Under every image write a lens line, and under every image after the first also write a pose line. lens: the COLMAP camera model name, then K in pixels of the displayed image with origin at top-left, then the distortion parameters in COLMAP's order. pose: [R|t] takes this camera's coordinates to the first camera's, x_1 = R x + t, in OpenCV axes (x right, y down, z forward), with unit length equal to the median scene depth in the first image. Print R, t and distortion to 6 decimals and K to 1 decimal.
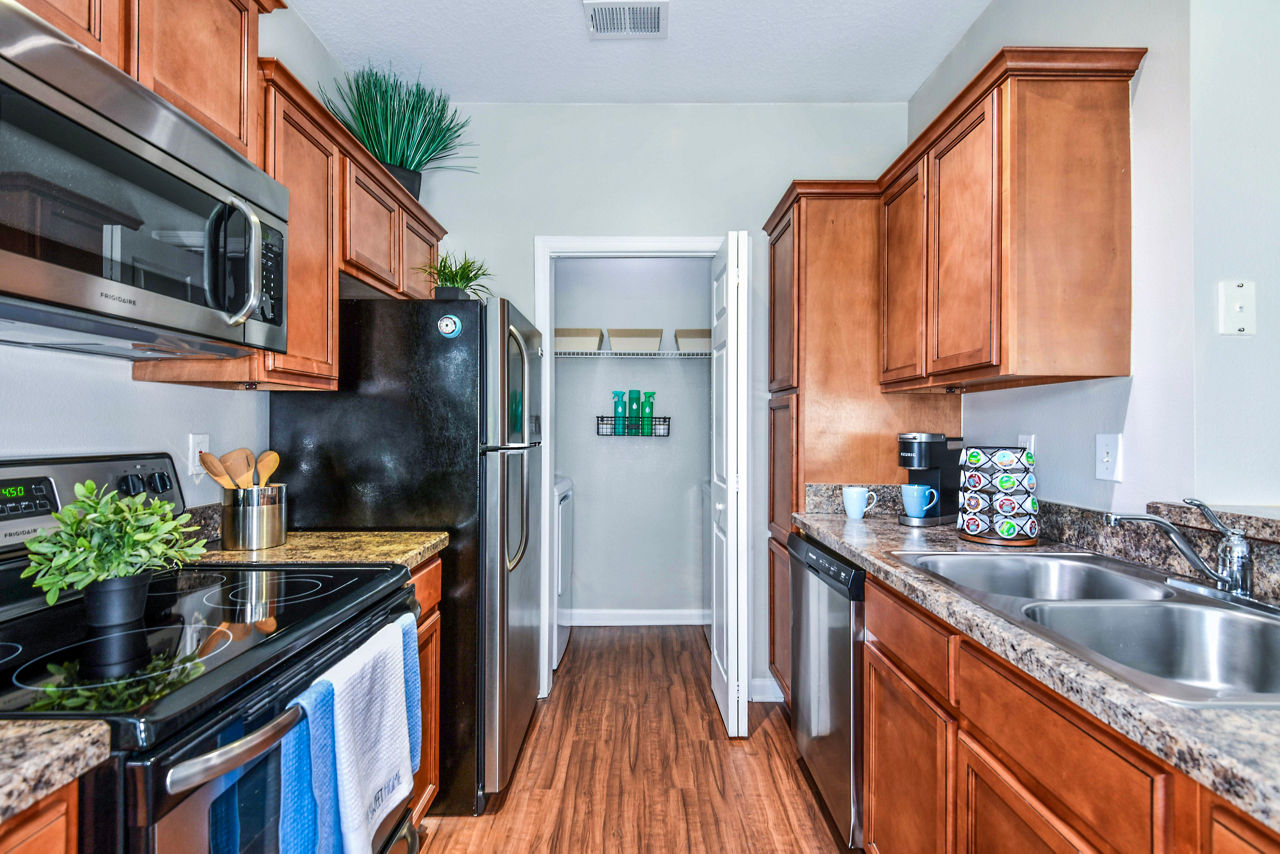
lens RADIAL K [[582.6, 0, 635.7], [0, 582.6, 423.6], [0, 0, 1]] dist [-0.012386, -0.001908]
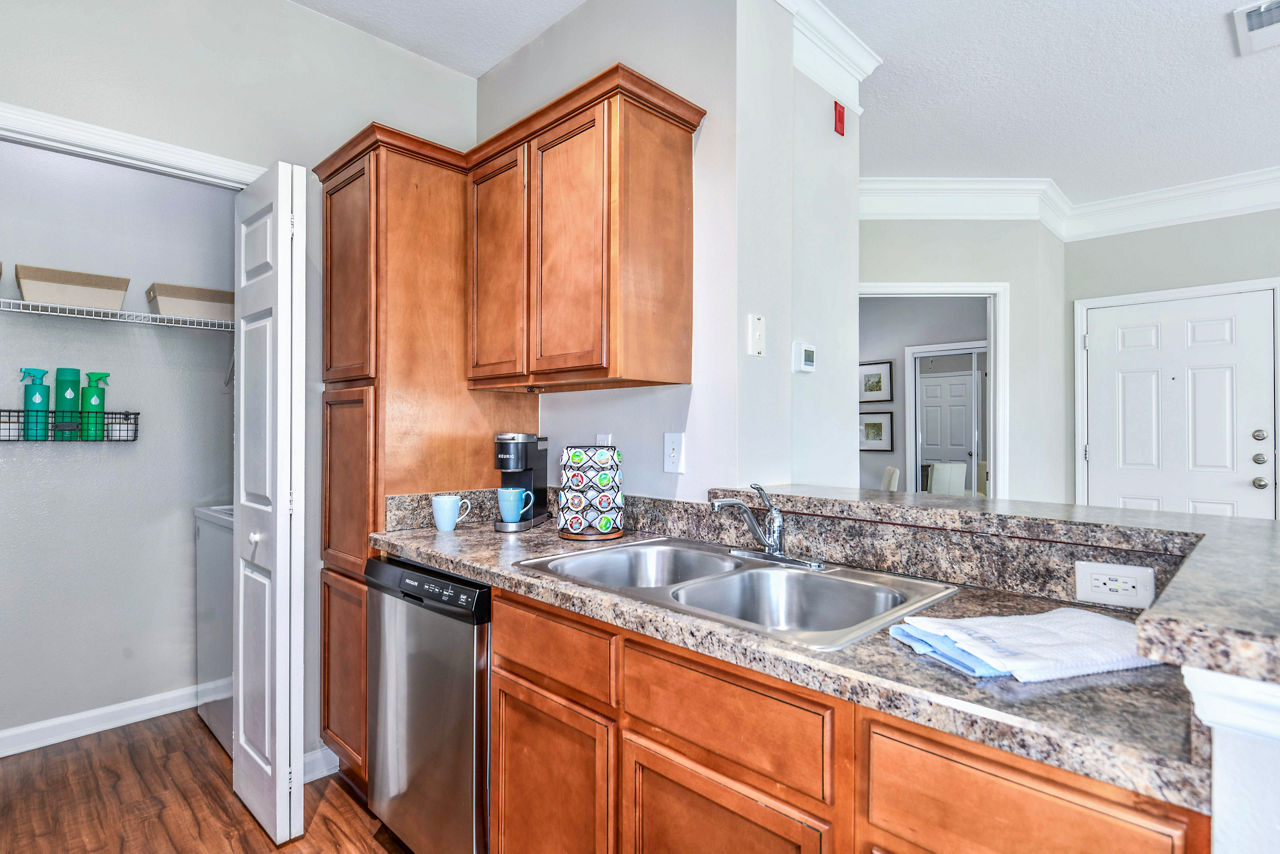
lens RADIAL K [[637.6, 0, 646.1], [0, 637.6, 427.7], [0, 0, 1]] dist [0.002877, -0.008697]
pose [[0.688919, -0.000450, 0.724838, -0.126258], [-0.004048, 0.999982, 0.004468, 0.001300], [-0.724827, -0.006012, 0.688905, 0.128123]]
